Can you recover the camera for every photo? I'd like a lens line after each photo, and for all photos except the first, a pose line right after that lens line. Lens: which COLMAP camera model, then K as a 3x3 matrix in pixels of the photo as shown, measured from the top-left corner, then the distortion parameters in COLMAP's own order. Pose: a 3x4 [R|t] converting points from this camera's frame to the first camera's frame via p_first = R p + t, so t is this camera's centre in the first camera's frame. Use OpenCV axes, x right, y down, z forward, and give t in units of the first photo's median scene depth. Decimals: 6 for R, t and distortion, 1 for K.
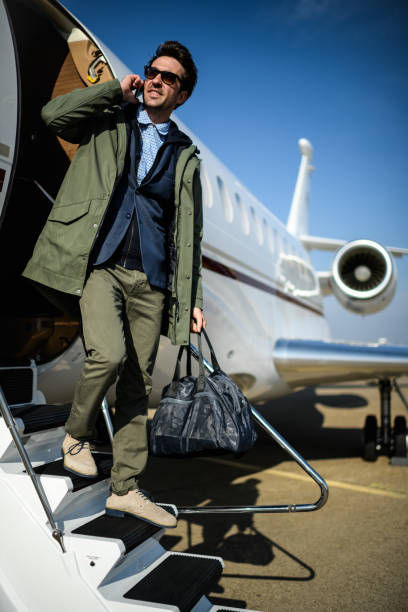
lens RADIAL K [[615.9, 0, 204.4], [0, 615.9, 307.2], [0, 0, 1]] dist [-0.080969, 0.045811]
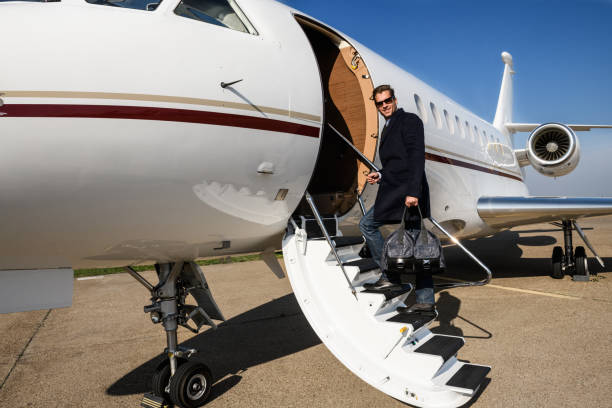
lens RADIAL K [[437.0, 0, 307.8], [0, 437.0, 203.6], [0, 0, 1]] dist [-0.041077, -0.004331]
pose [[0.952409, -0.058372, -0.299182, 0.029332], [0.072215, 0.996760, 0.035417, -0.003365], [0.296145, -0.055337, 0.953539, -0.177163]]
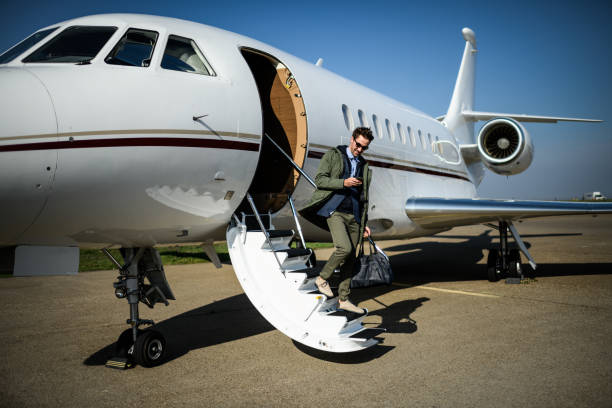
lens RADIAL K [[615.9, 0, 305.4], [0, 615.9, 202.4], [0, 0, 1]] dist [-0.080969, 0.045811]
pose [[0.984434, -0.034558, -0.172327, 0.121732], [0.044132, 0.997669, 0.052039, -0.030545], [0.170127, -0.058834, 0.983664, -0.595640]]
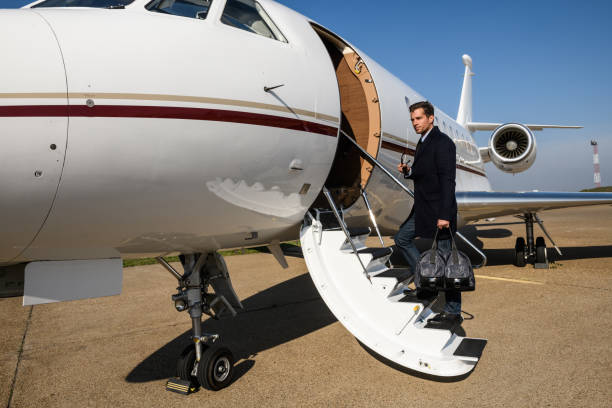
lens RADIAL K [[437.0, 0, 307.8], [0, 437.0, 203.6], [0, 0, 1]] dist [-0.041077, -0.004331]
pose [[0.977017, -0.061165, -0.204197, -0.035698], [0.073022, 0.996024, 0.051038, -0.007413], [0.200263, -0.064776, 0.977599, -0.245363]]
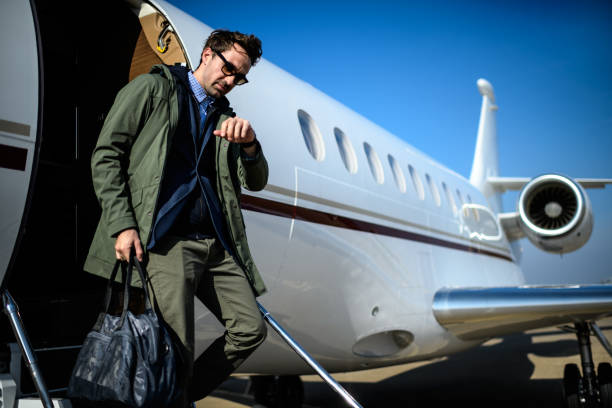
lens RADIAL K [[615.9, 0, 305.4], [0, 615.9, 202.4], [0, 0, 1]] dist [-0.080969, 0.045811]
pose [[0.978254, -0.109455, -0.176176, 0.095697], [0.090657, 0.989627, -0.111447, 0.005186], [0.186547, 0.093051, 0.978029, 0.037562]]
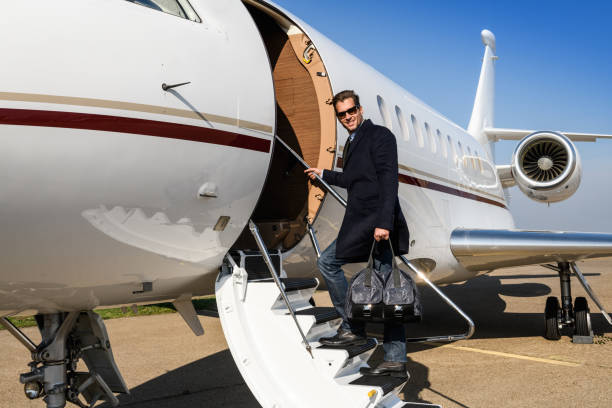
lens RADIAL K [[656.0, 0, 308.1], [0, 656.0, 204.0], [0, 0, 1]] dist [0.065471, 0.010268]
pose [[0.990552, -0.045701, -0.129297, 0.005716], [0.046367, 0.998922, 0.002141, -0.013206], [0.129059, -0.008116, 0.991604, -0.288350]]
